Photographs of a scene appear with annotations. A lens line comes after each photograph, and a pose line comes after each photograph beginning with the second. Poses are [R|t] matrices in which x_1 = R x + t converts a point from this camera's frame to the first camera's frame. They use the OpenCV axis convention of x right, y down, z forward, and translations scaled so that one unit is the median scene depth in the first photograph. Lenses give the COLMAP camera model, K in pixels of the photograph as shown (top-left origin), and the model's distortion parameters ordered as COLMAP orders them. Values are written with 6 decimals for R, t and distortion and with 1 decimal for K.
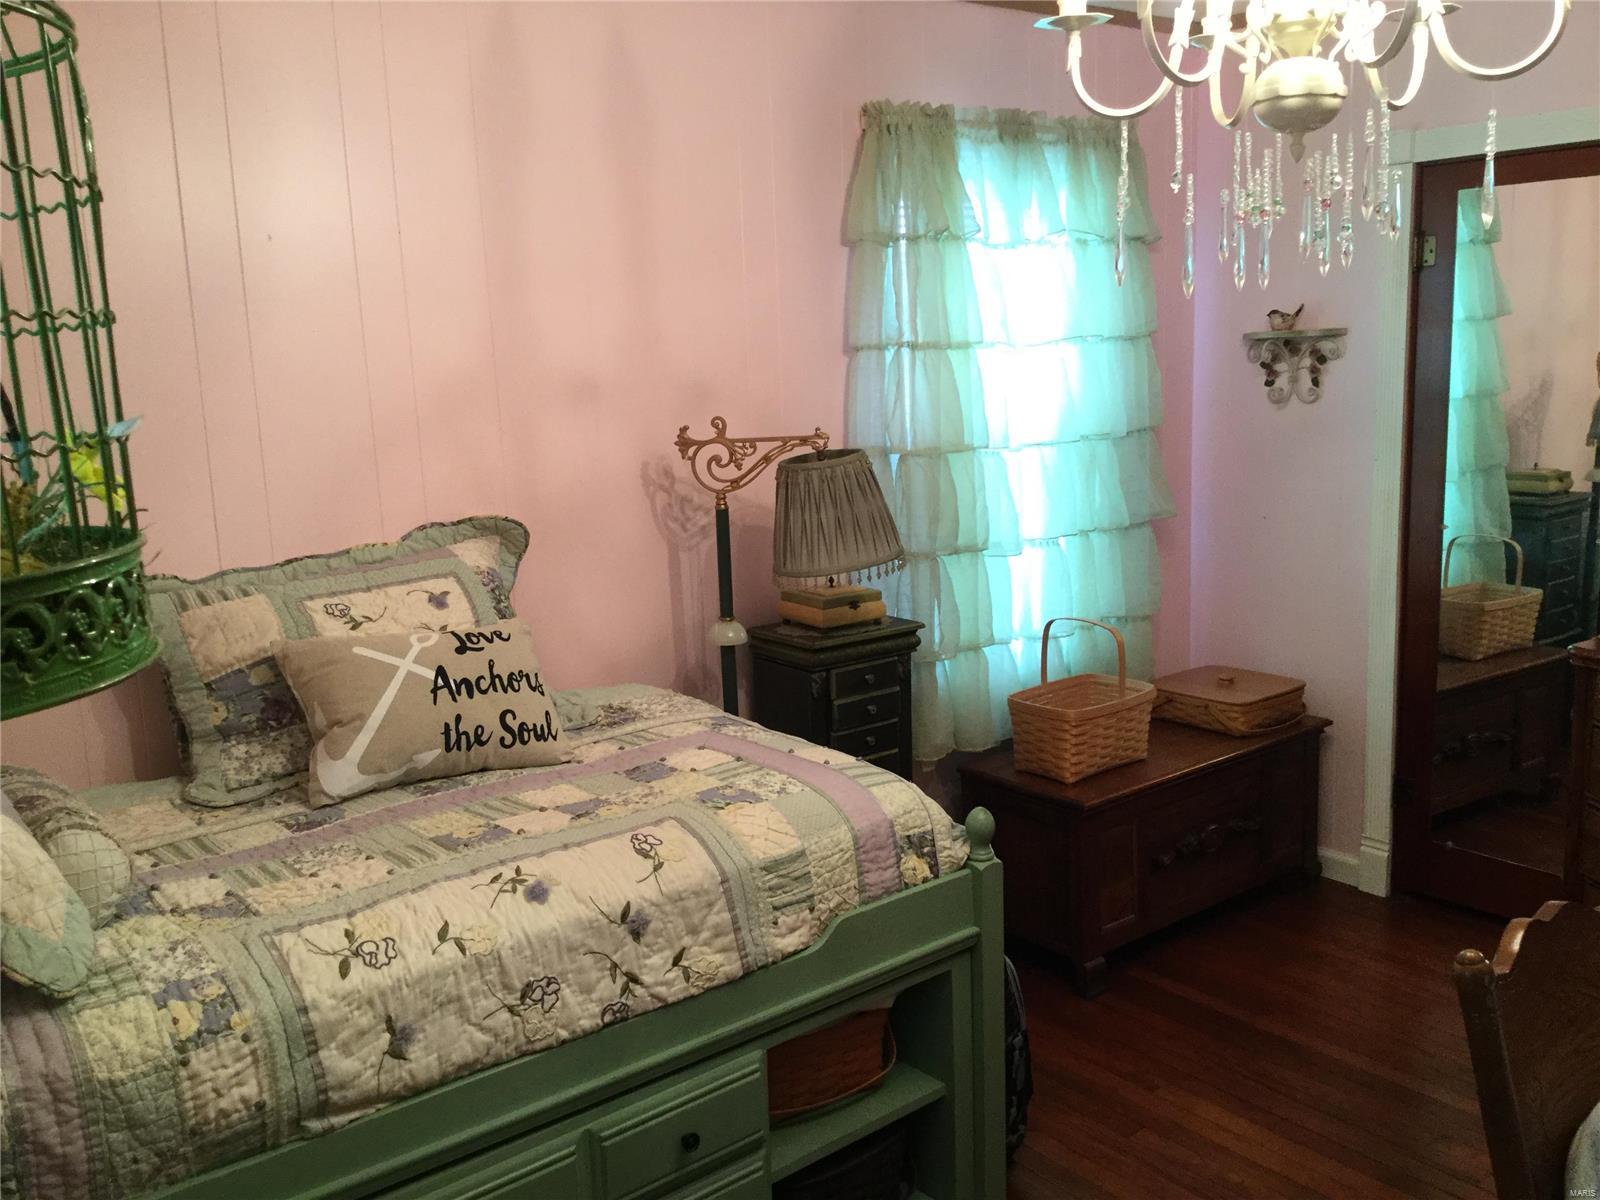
lens RADIAL K [[1434.0, 0, 800.0], [0, 1434.0, 600.0], [0, 0, 1]] dist [-0.006159, -0.018120]
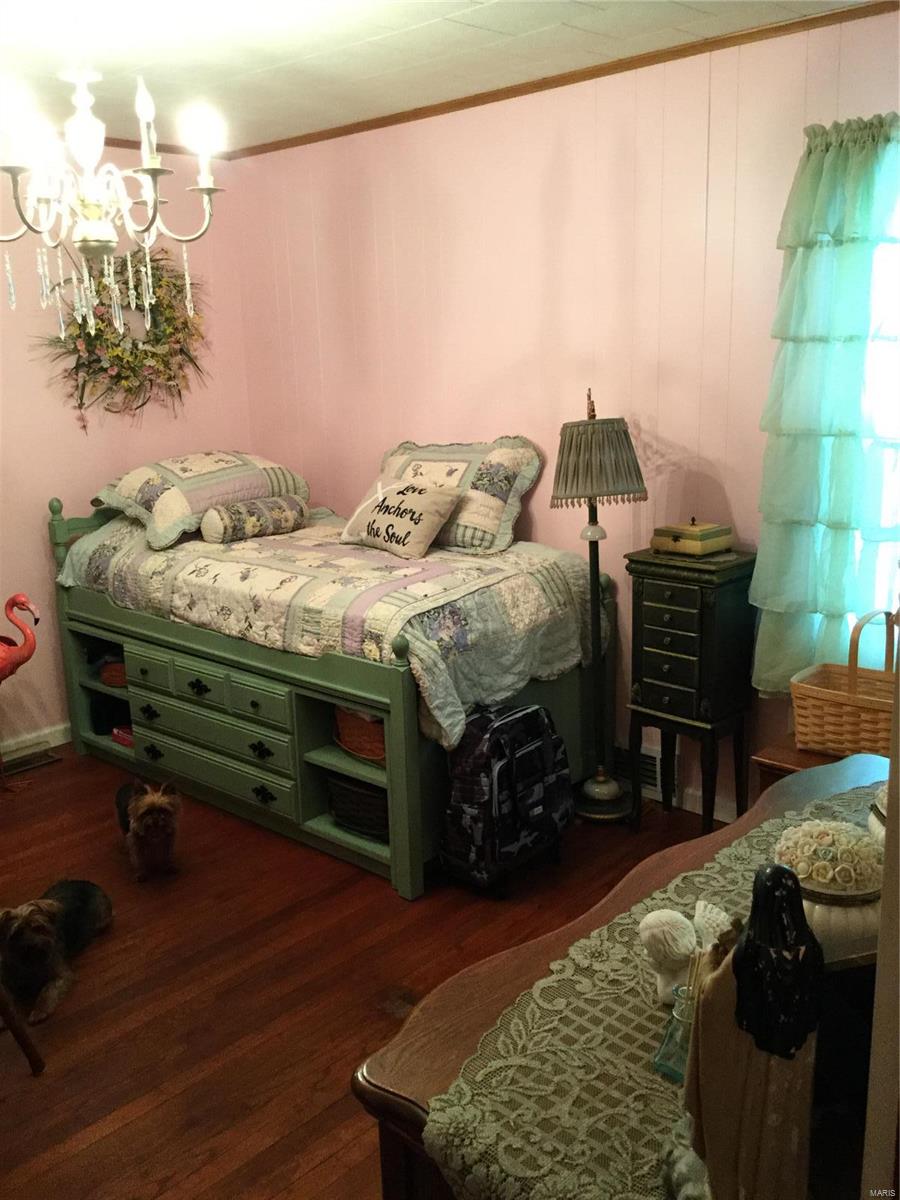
lens RADIAL K [[1075.5, 0, 450.0], [0, 1075.5, 600.0], [0, 0, 1]] dist [-0.006159, -0.018120]
pose [[0.133494, 0.260097, -0.956310, 1.478517], [-0.145696, 0.959613, 0.240657, -0.228989], [0.980282, 0.107204, 0.165998, 0.944914]]
